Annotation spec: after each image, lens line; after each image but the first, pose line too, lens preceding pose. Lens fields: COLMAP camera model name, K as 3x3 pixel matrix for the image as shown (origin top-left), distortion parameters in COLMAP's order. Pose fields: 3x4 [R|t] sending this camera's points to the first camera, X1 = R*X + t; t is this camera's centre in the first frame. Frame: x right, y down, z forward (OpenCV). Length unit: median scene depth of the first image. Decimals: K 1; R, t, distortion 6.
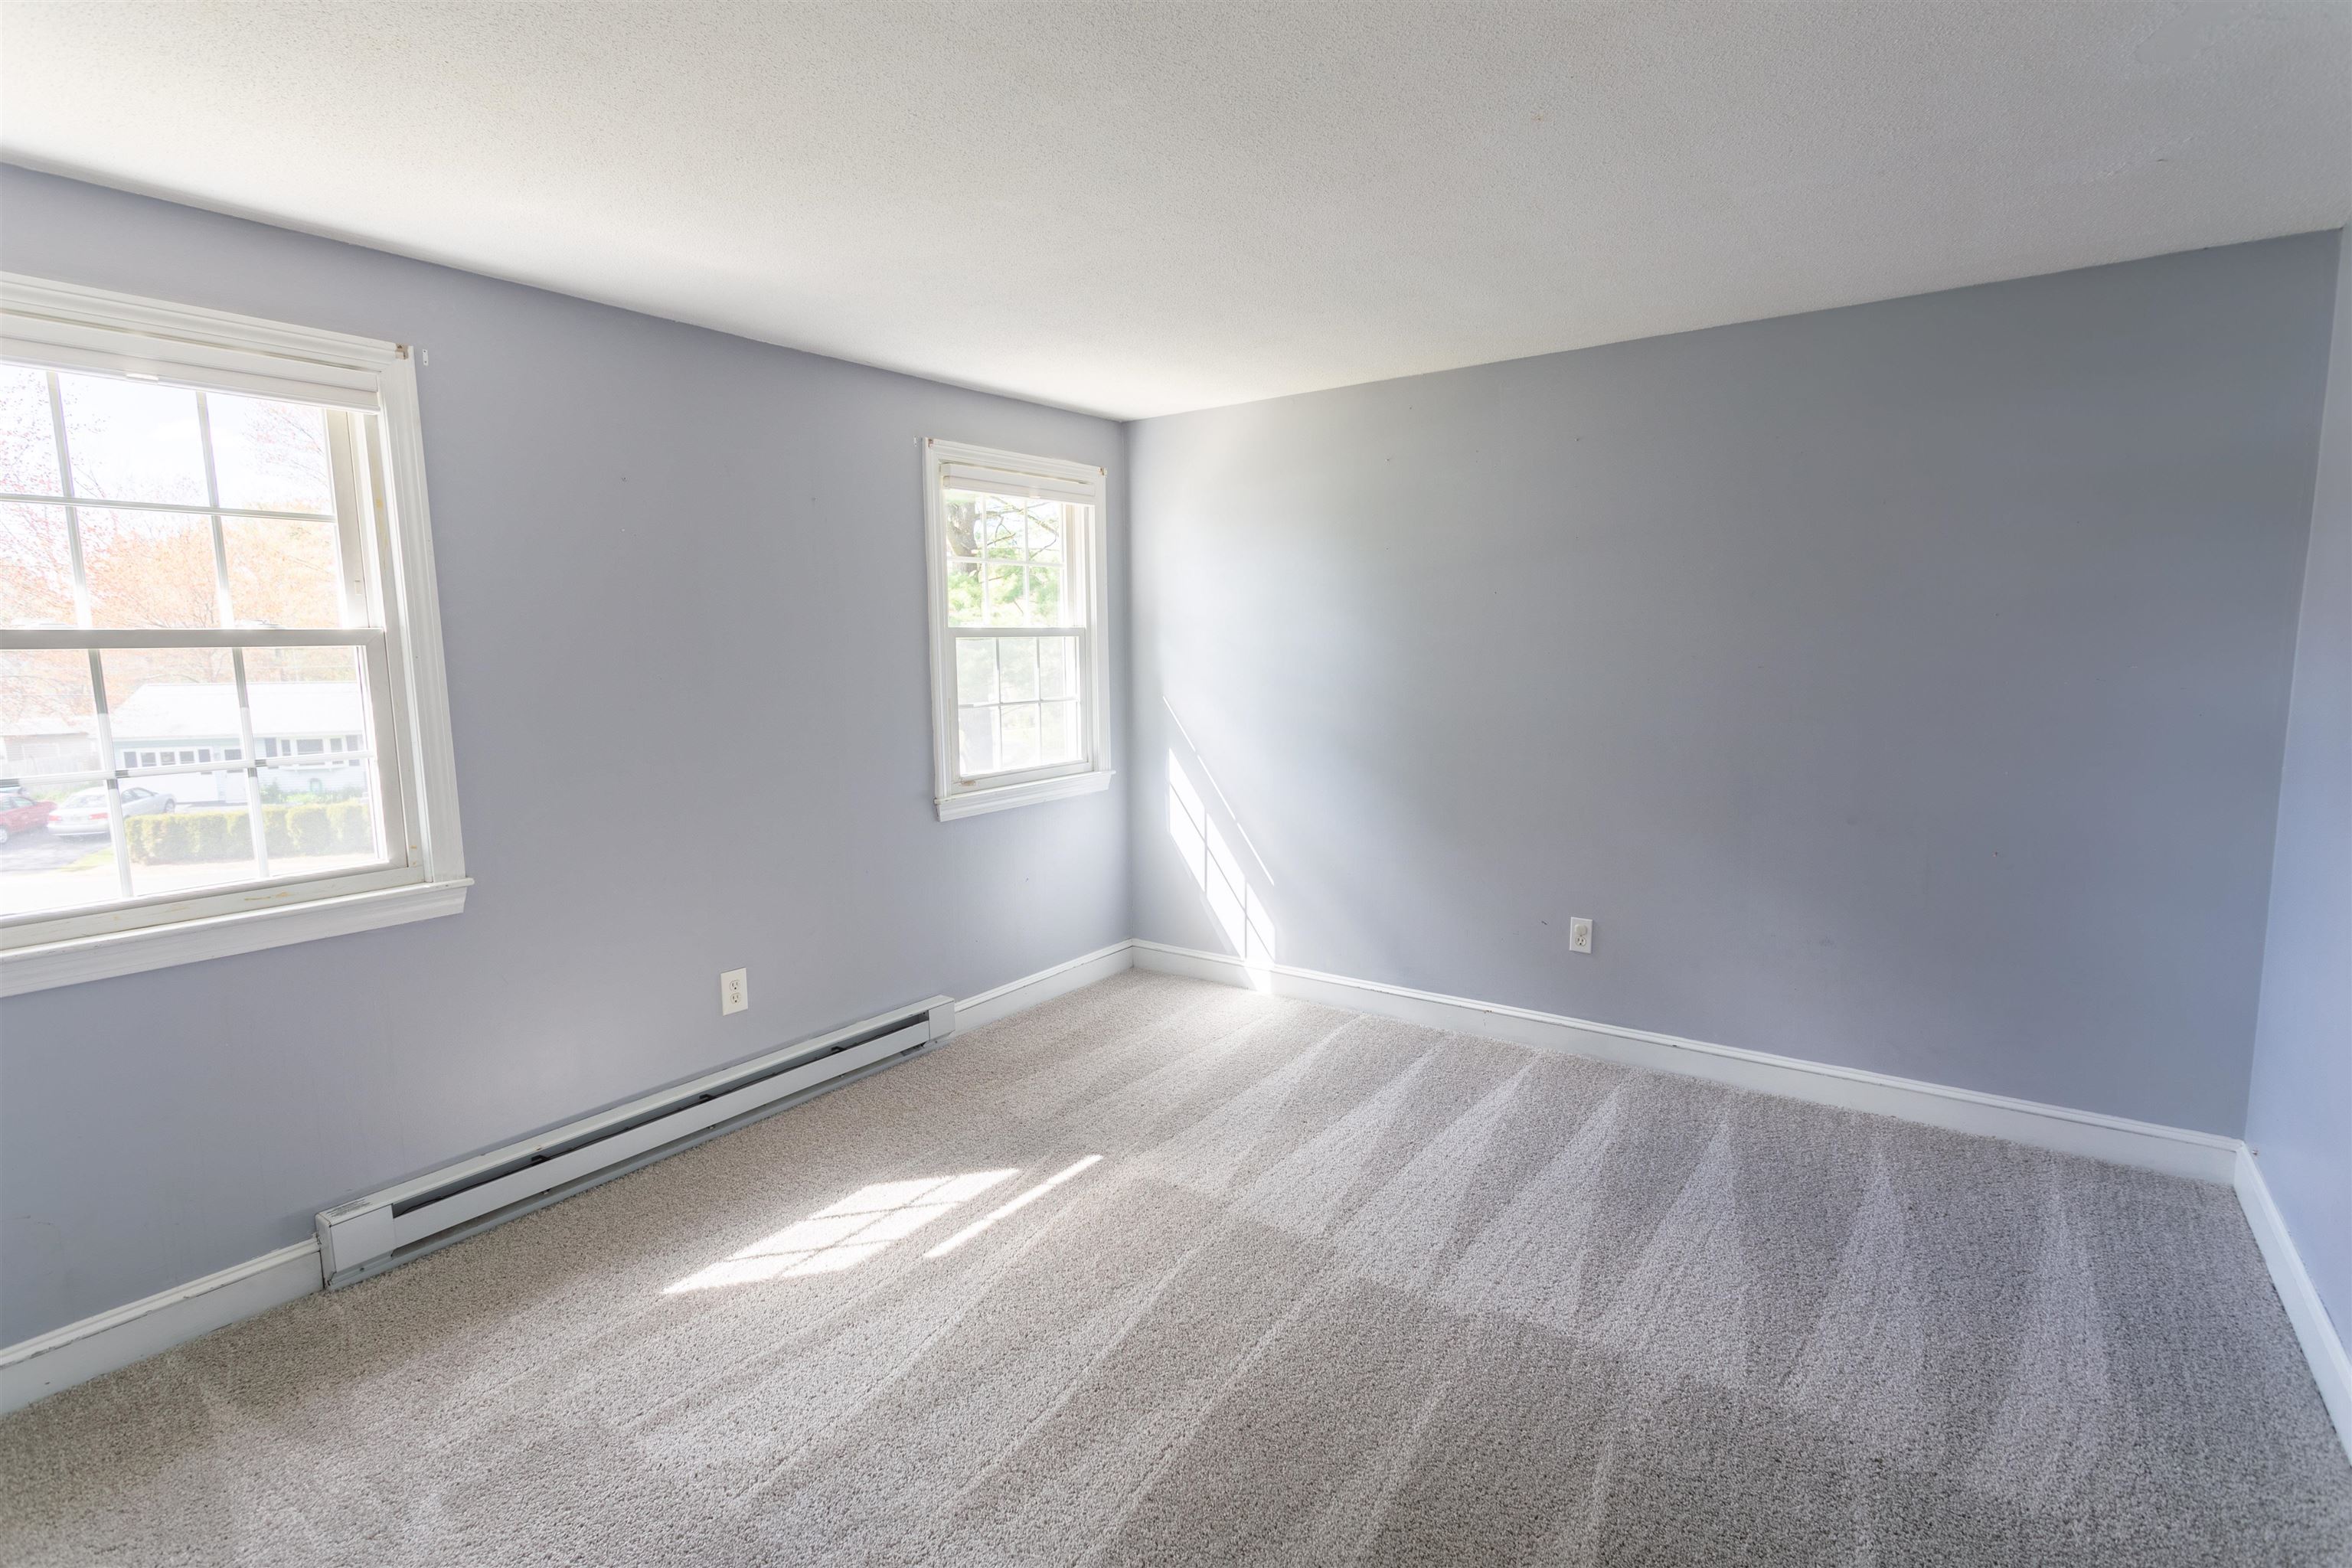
lens RADIAL K [[1115.3, 0, 1176.7], [0, 1115.3, 775.6], [0, 0, 1]] dist [0.008293, -0.000887]
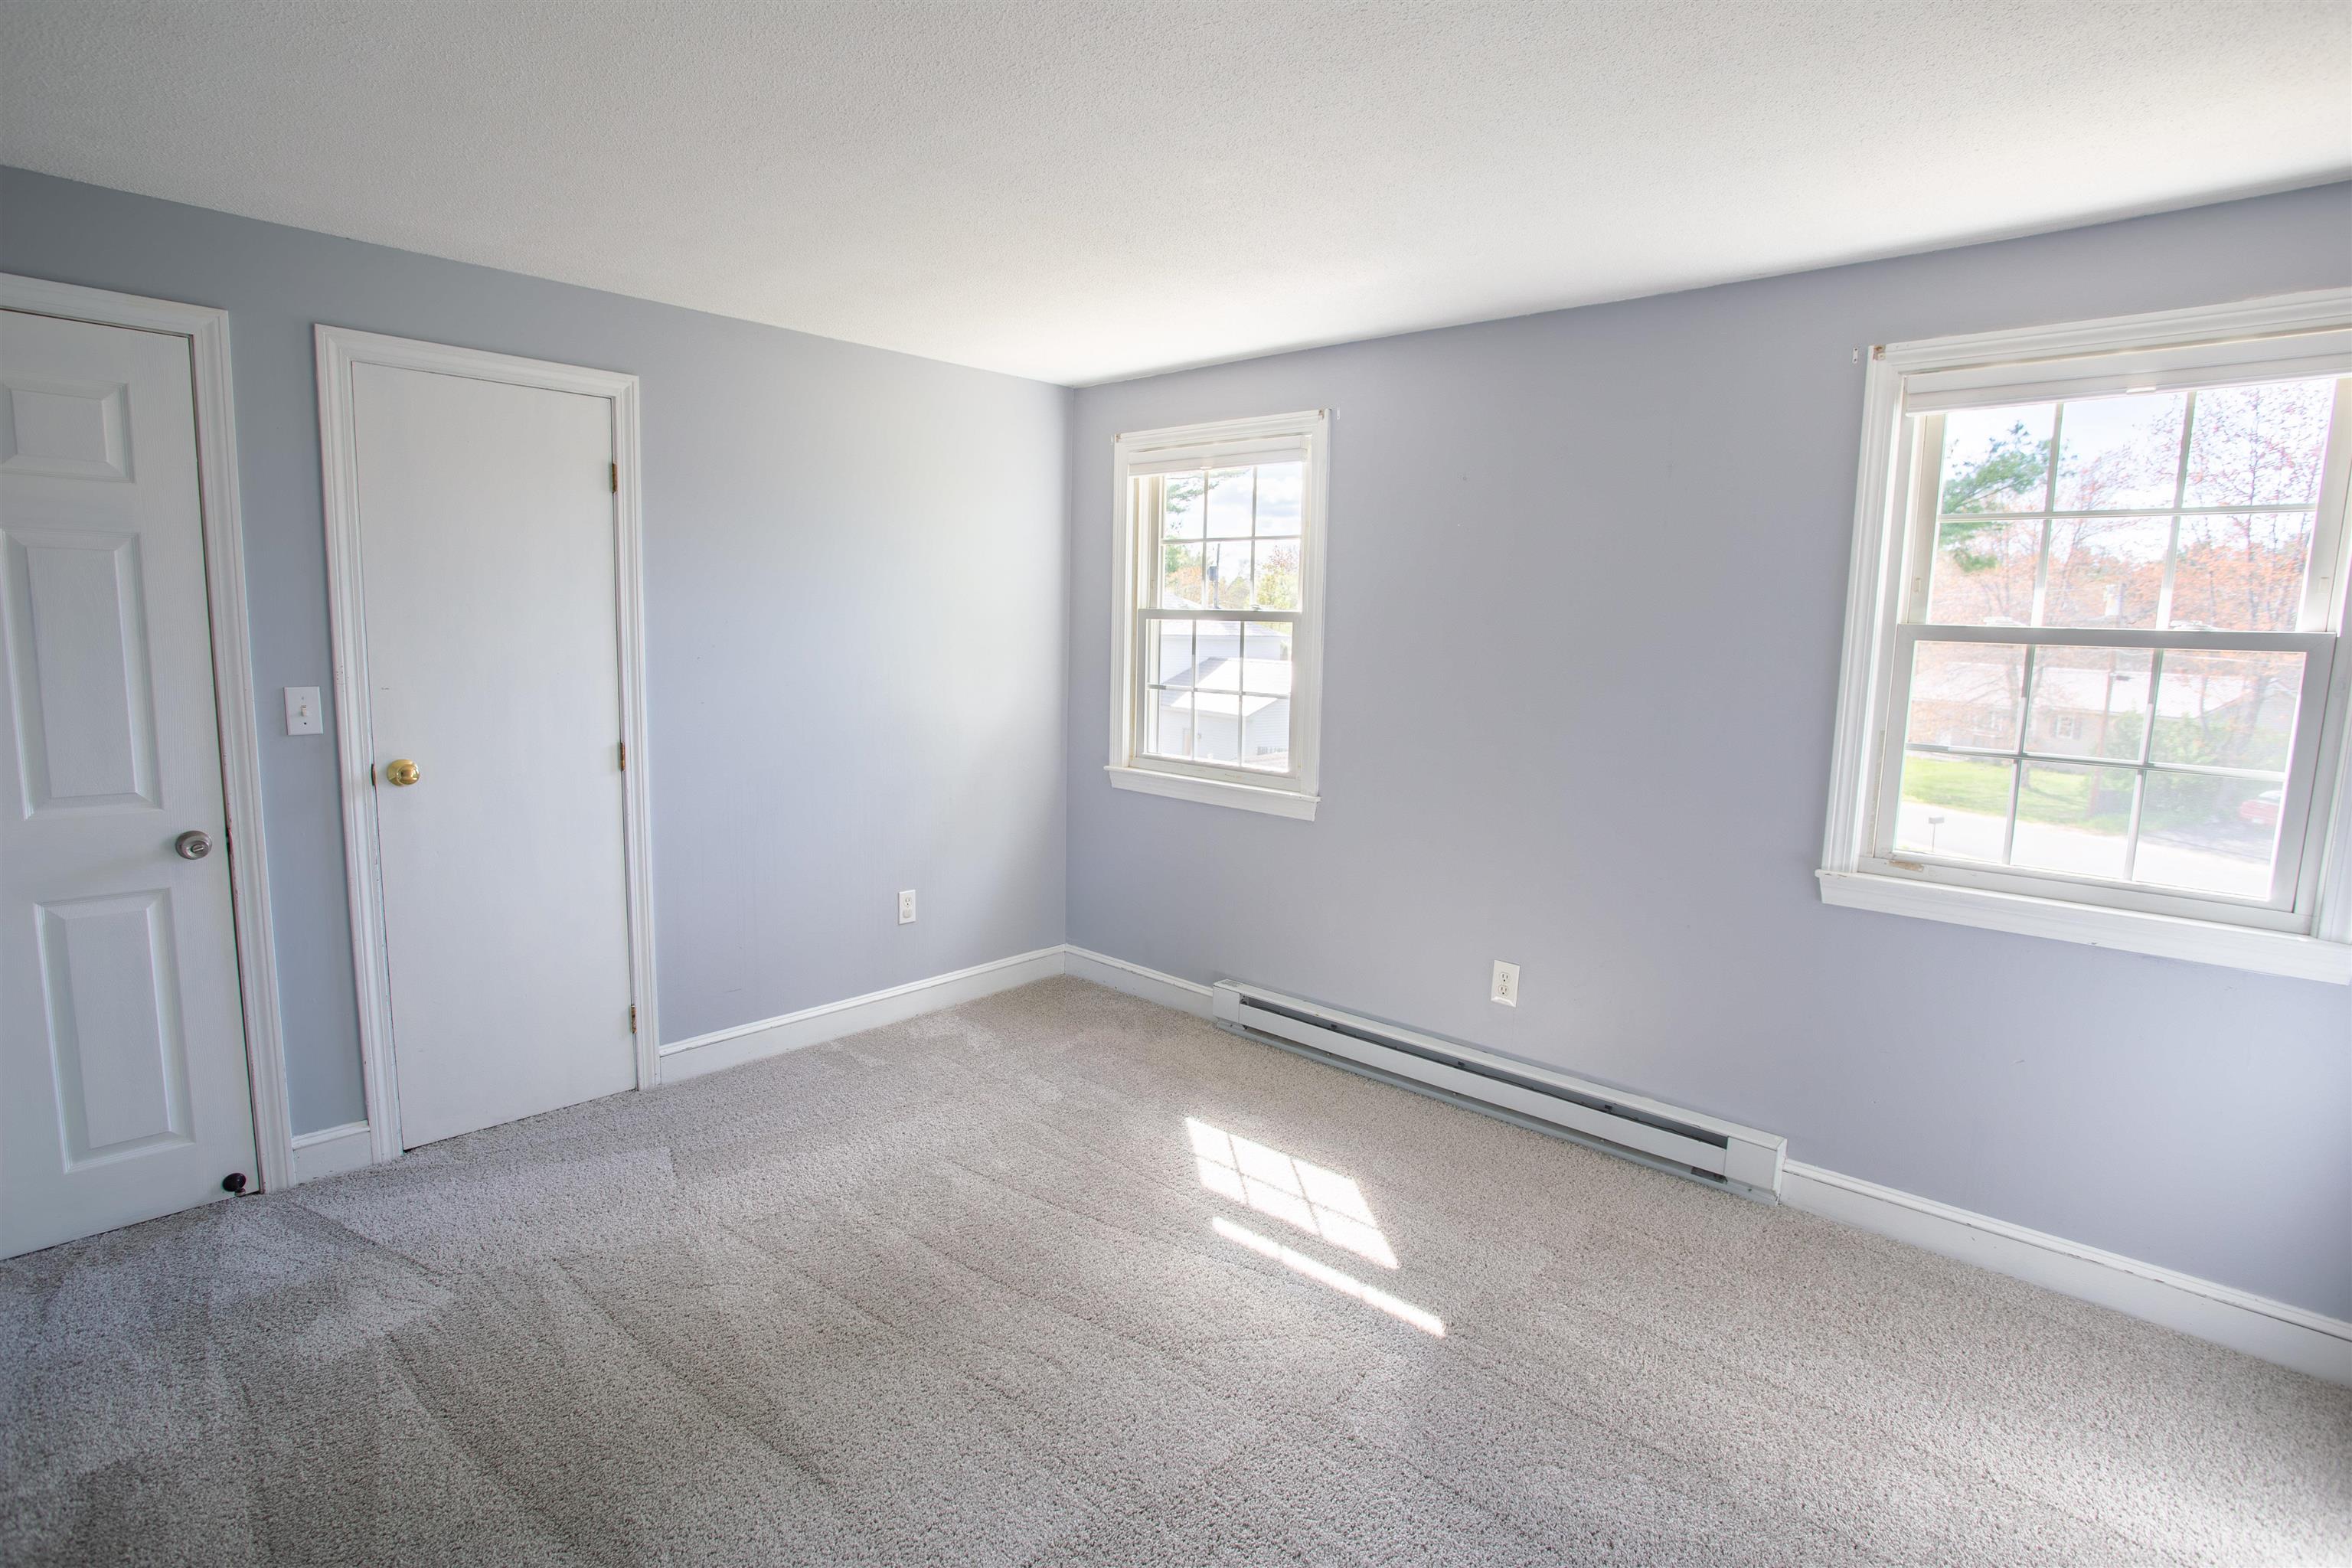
lens RADIAL K [[1081.3, 0, 1182.4], [0, 1081.3, 765.7], [0, 0, 1]] dist [-0.033813, 0.000210]
pose [[-0.071905, 0.143989, -0.986963, 0.616171], [-0.146957, 0.977196, 0.153270, -0.113874], [0.986526, 0.156062, -0.049105, 0.840846]]
